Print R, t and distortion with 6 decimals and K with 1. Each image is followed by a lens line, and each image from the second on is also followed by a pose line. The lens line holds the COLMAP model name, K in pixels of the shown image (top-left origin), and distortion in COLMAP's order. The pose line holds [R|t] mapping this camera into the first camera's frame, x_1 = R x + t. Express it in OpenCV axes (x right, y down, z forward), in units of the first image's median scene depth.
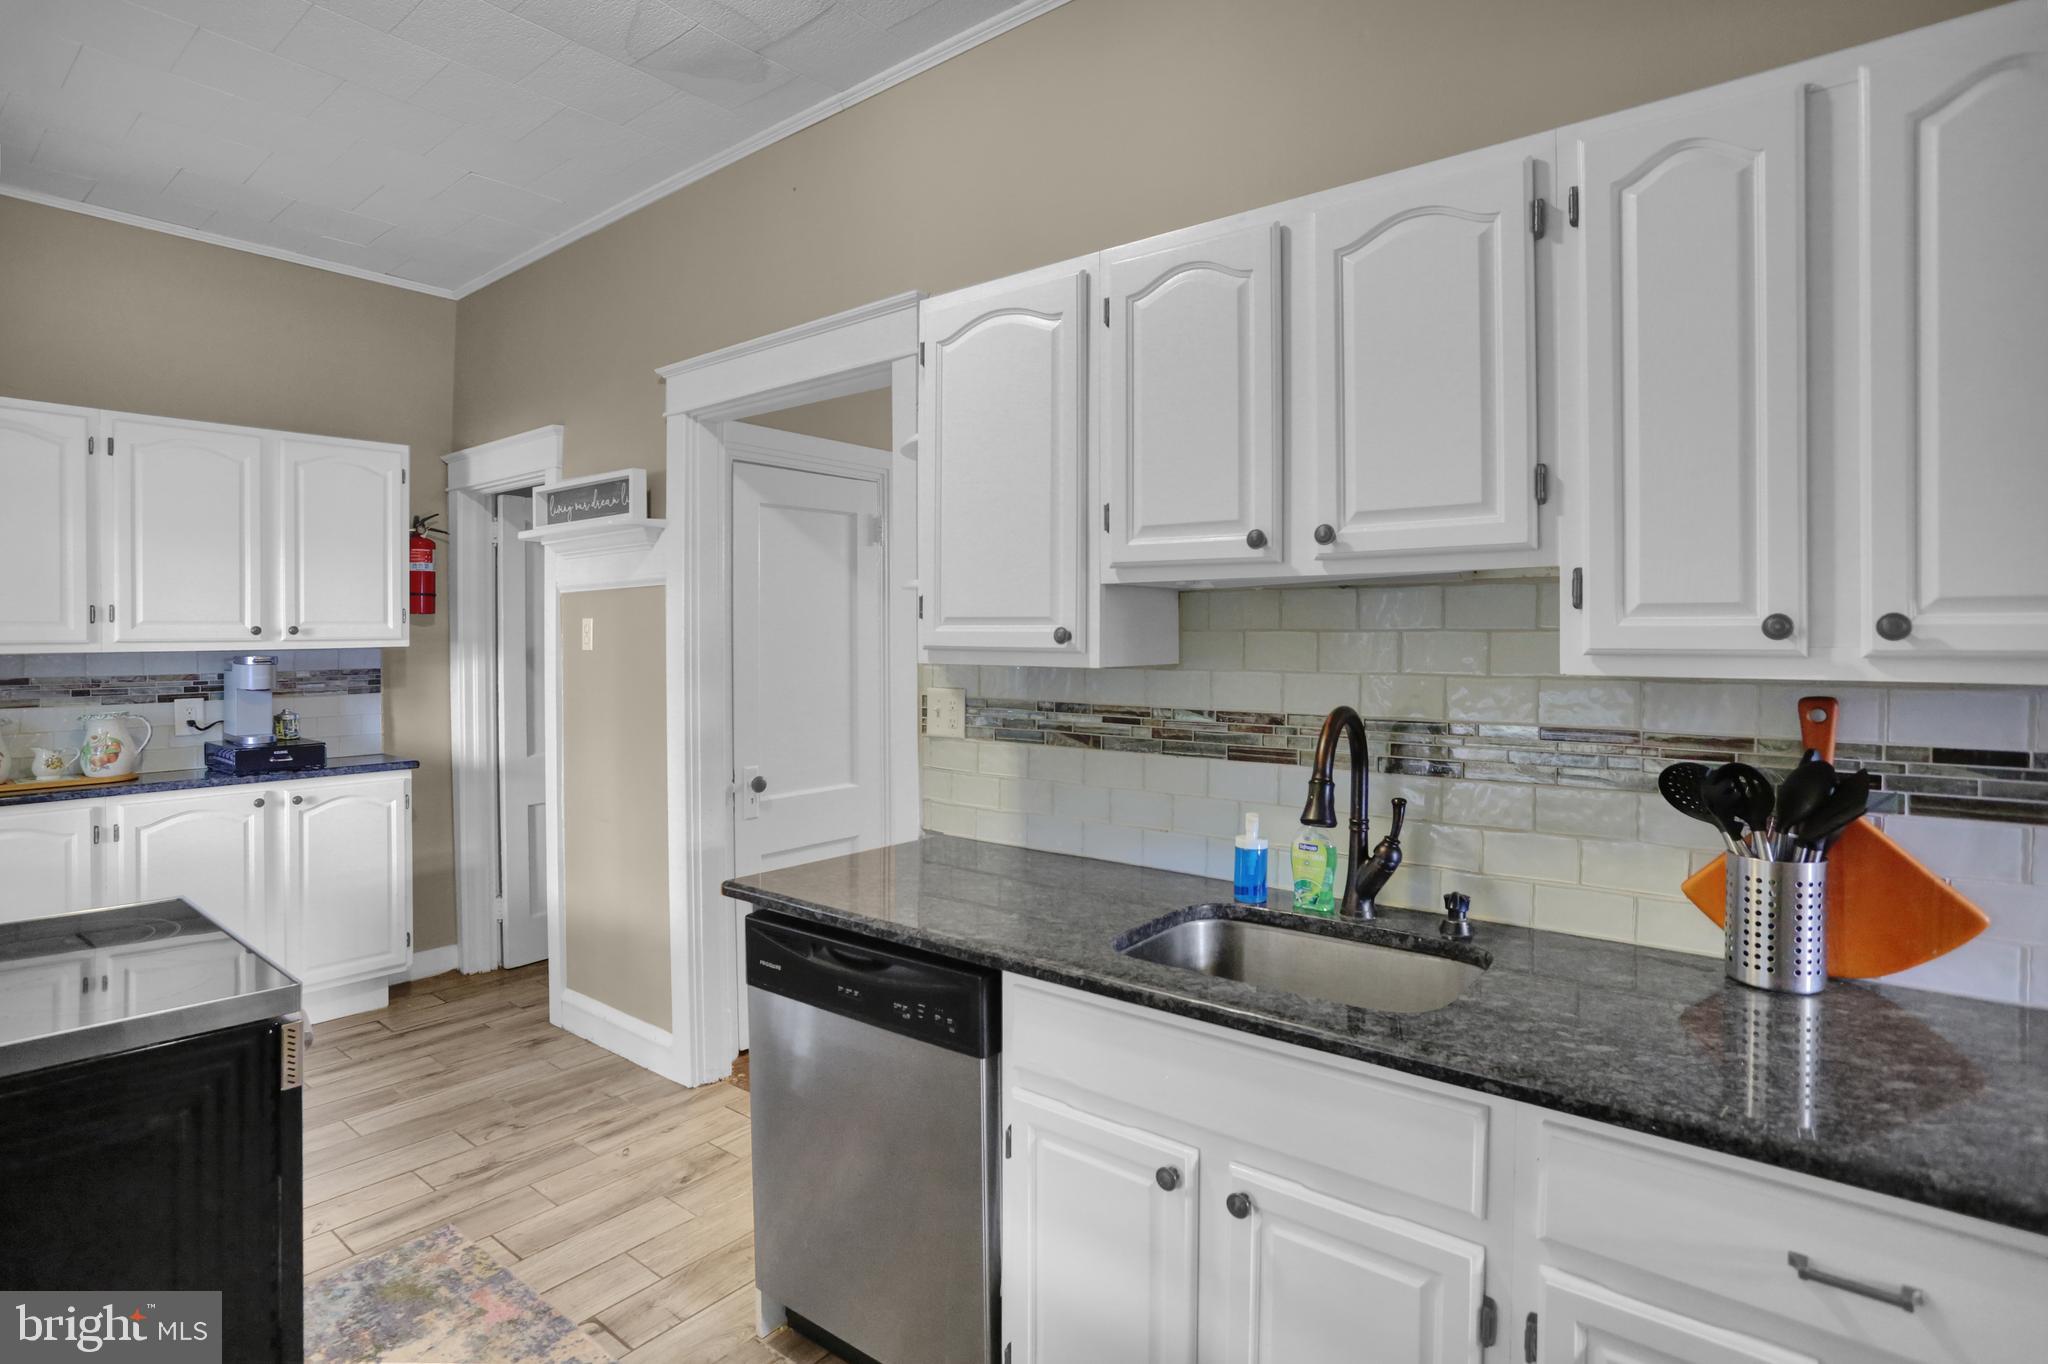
lens RADIAL K [[1048.3, 0, 1036.5], [0, 1048.3, 633.1], [0, 0, 1]] dist [-0.037531, 0.012193]
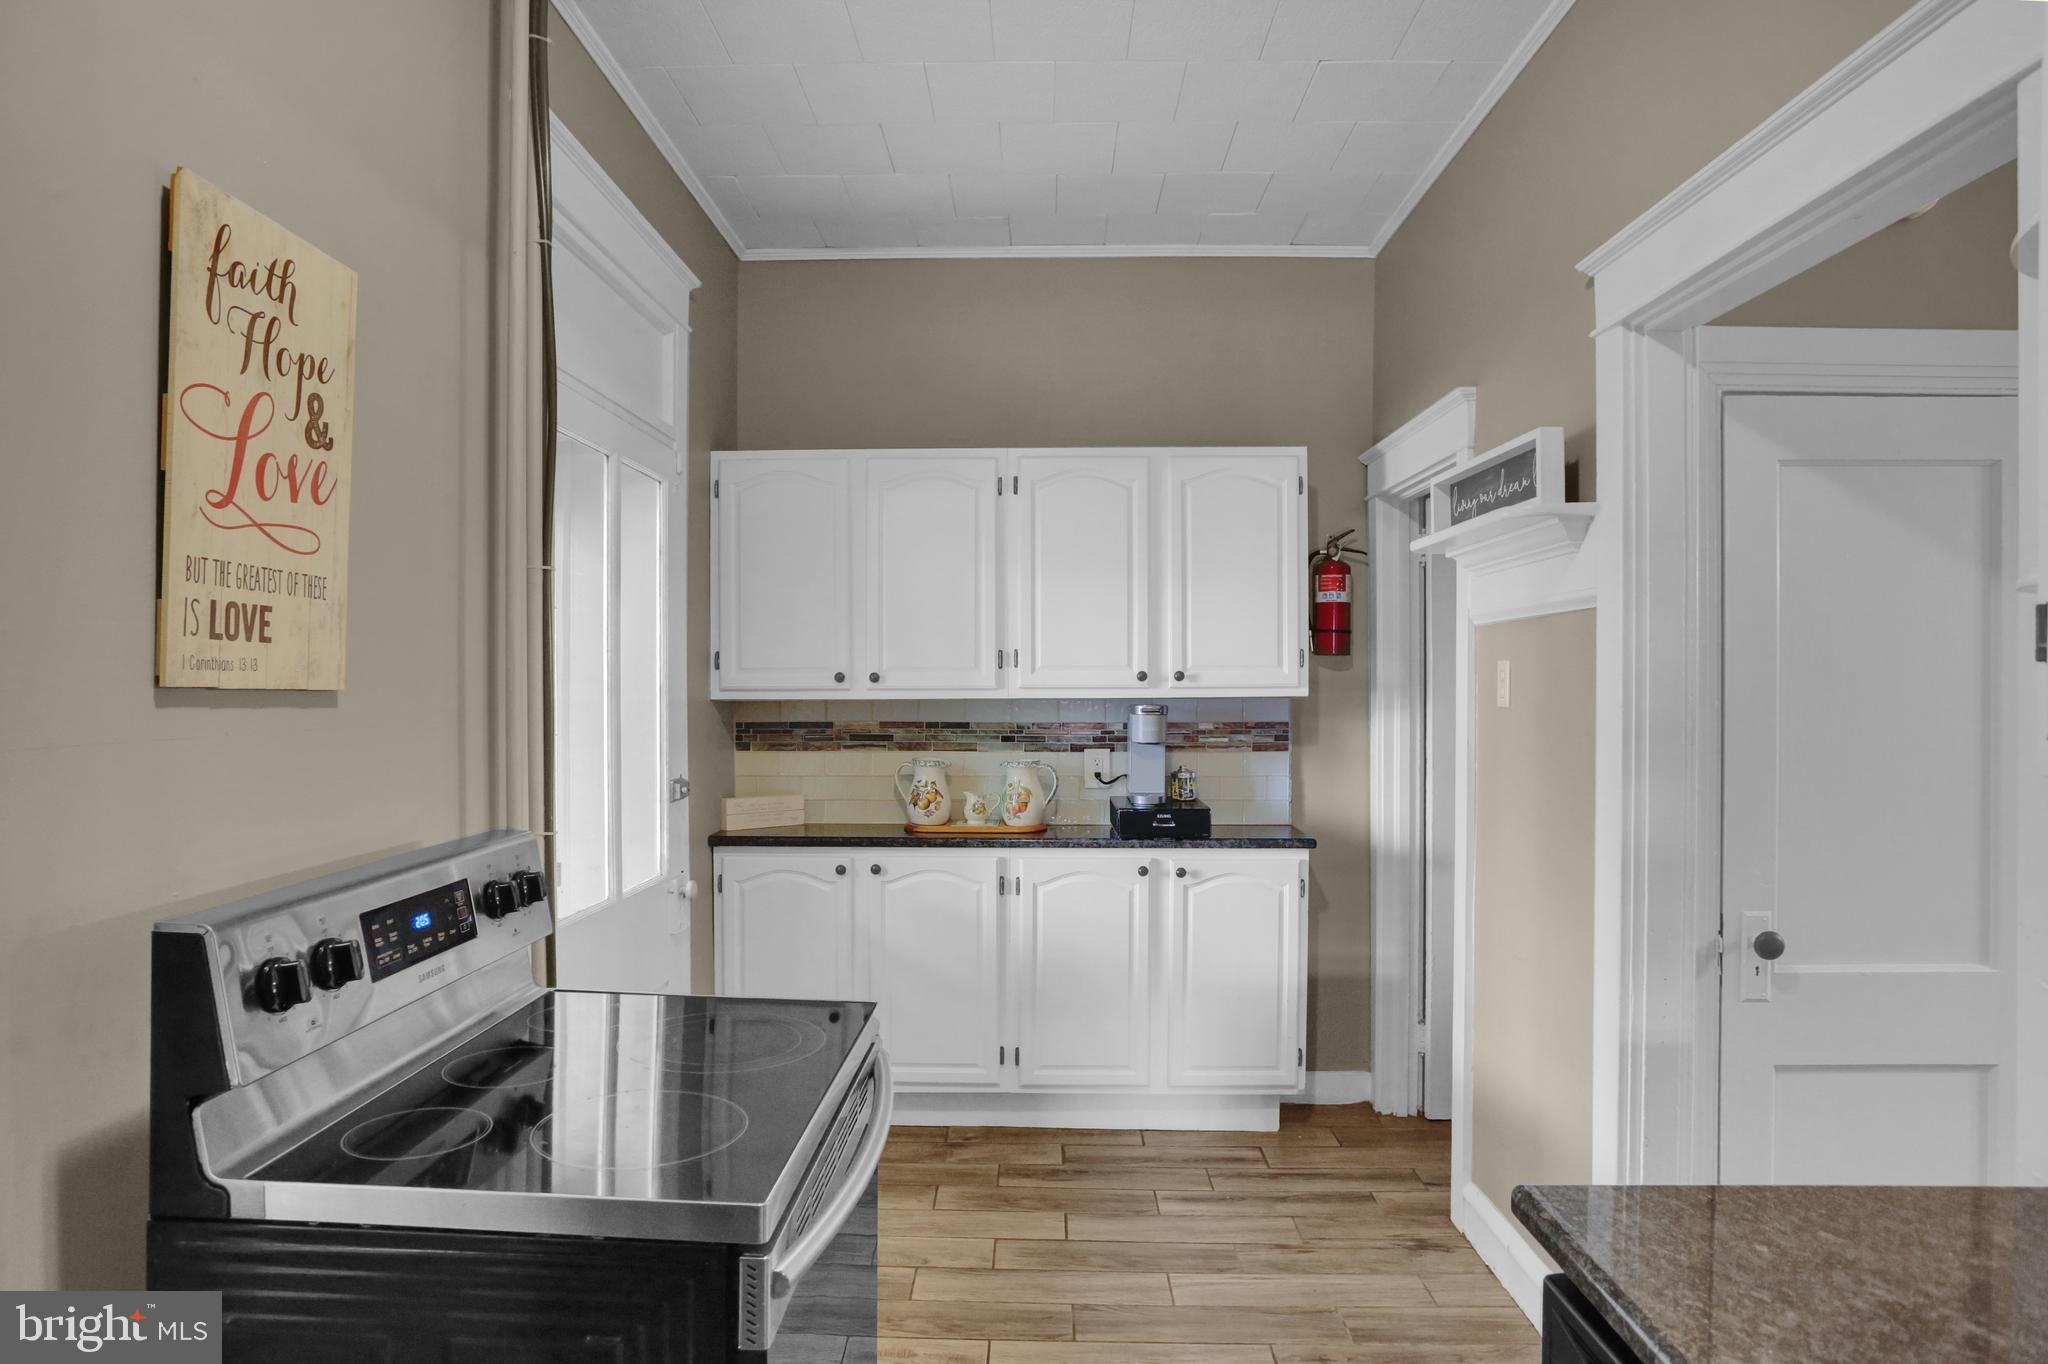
lens RADIAL K [[1219.8, 0, 1003.8], [0, 1219.8, 692.3], [0, 0, 1]] dist [-0.048074, 0.007165]
pose [[0.600273, 0.015688, -0.799641, 0.008828], [-0.002079, 0.999835, 0.018056, -0.007297], [0.799792, -0.009176, 0.600207, 0.264834]]
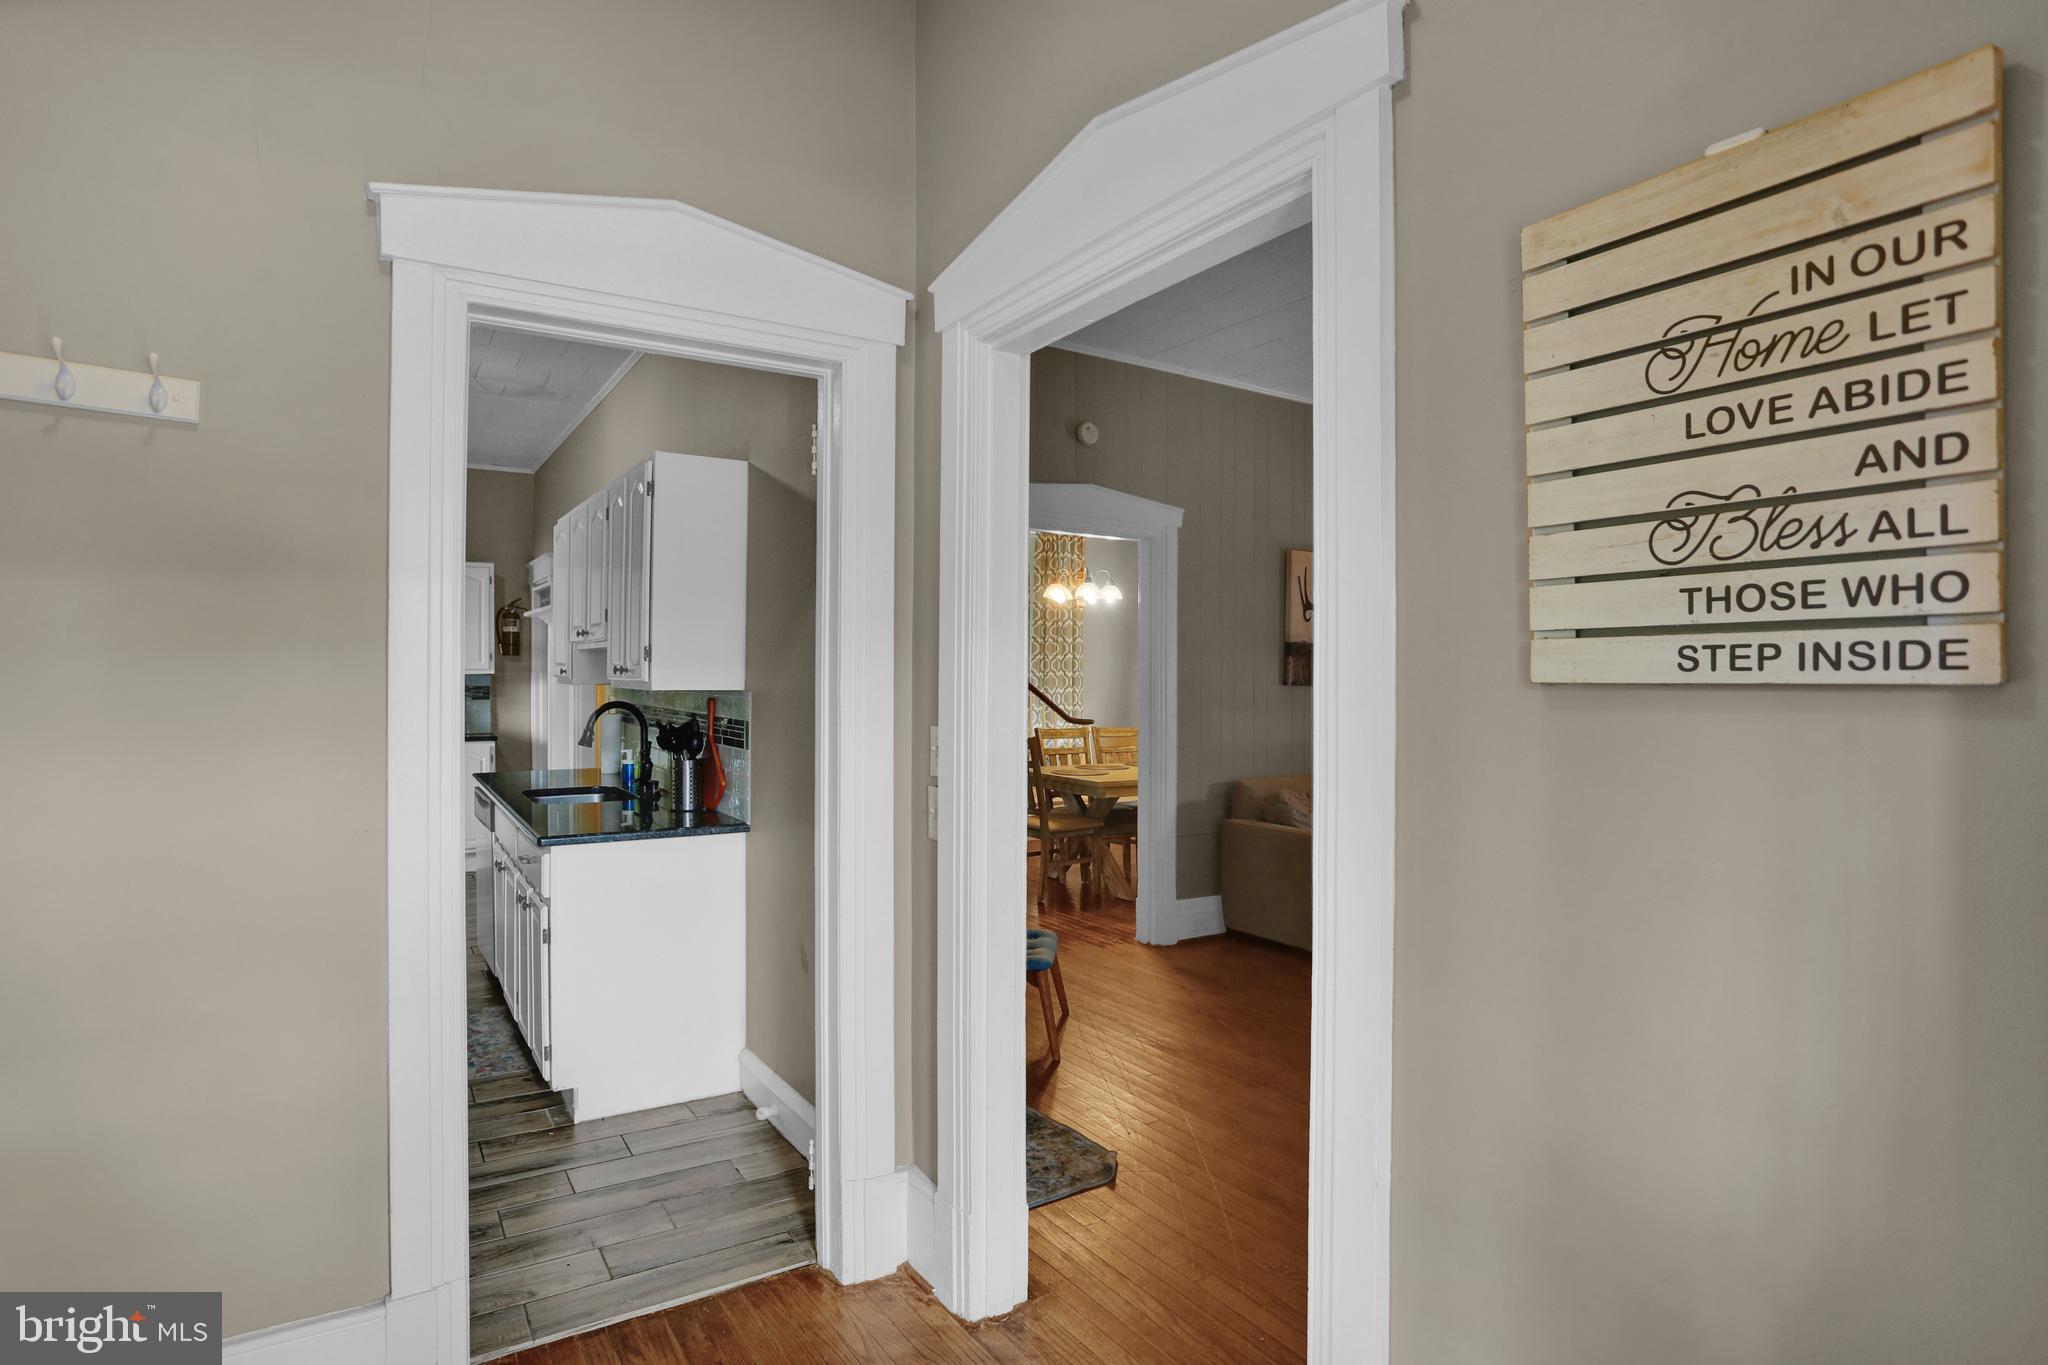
lens RADIAL K [[1048.3, 0, 1016.6], [0, 1048.3, 683.0], [0, 0, 1]] dist [-0.037531, 0.012193]
pose [[0.948204, 0.015128, -0.317302, 0.917497], [-0.010954, 0.999828, 0.014935, -0.008468], [0.317474, -0.010686, 0.948207, -0.479606]]
